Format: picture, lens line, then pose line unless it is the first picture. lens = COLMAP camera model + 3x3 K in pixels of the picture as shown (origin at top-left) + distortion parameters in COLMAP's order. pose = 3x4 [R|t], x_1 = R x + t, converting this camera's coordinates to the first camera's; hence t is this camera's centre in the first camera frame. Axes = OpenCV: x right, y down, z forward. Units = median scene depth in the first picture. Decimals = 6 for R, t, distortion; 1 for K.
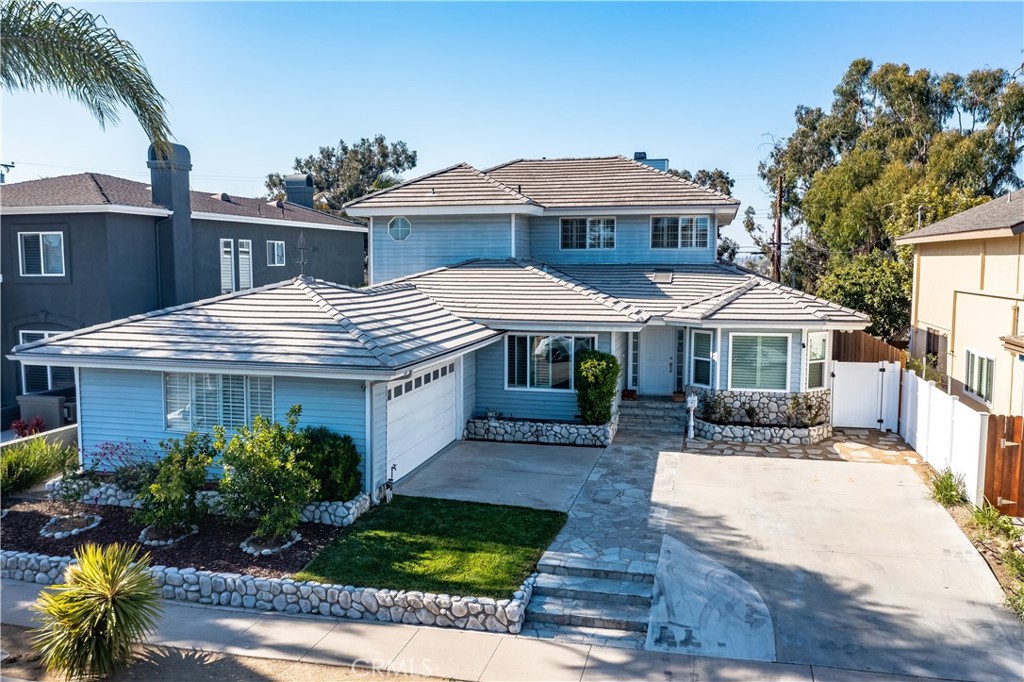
lens RADIAL K [[811.7, 0, 512.0], [0, 811.7, 341.0], [0, 0, 1]] dist [-0.016022, 0.002529]
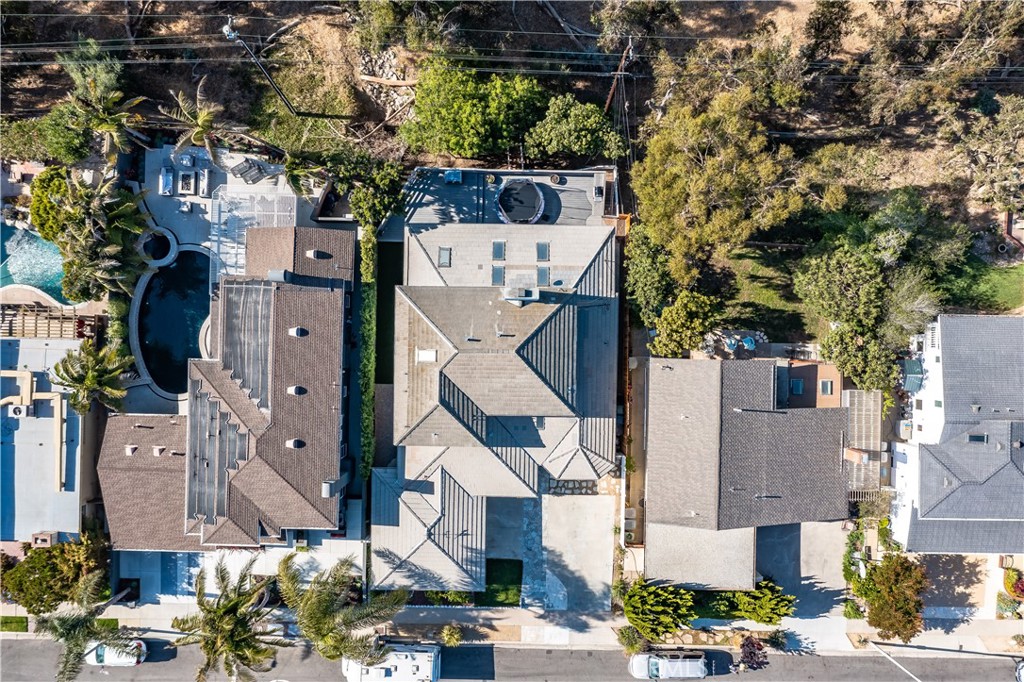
lens RADIAL K [[811.7, 0, 512.0], [0, 811.7, 341.0], [0, 0, 1]] dist [-0.016022, 0.002529]
pose [[0.973861, -0.227078, 0.005464, 0.177532], [0.018108, 0.101590, 0.994662, -2.875759], [-0.226421, -0.968563, 0.103047, 1.211052]]
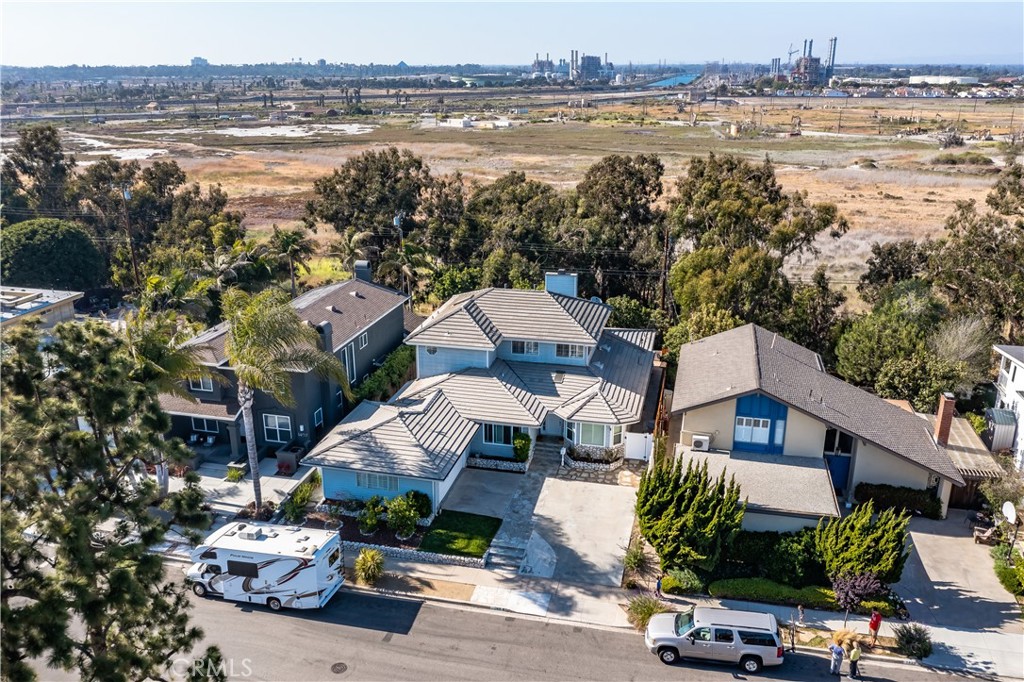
lens RADIAL K [[811.7, 0, 512.0], [0, 811.7, 341.0], [0, 0, 1]] dist [-0.016022, 0.002529]
pose [[0.999970, -0.004423, 0.006375, 0.062041], [0.002872, 0.974251, 0.225446, -0.774438], [-0.007208, -0.225421, 0.974235, -1.227813]]
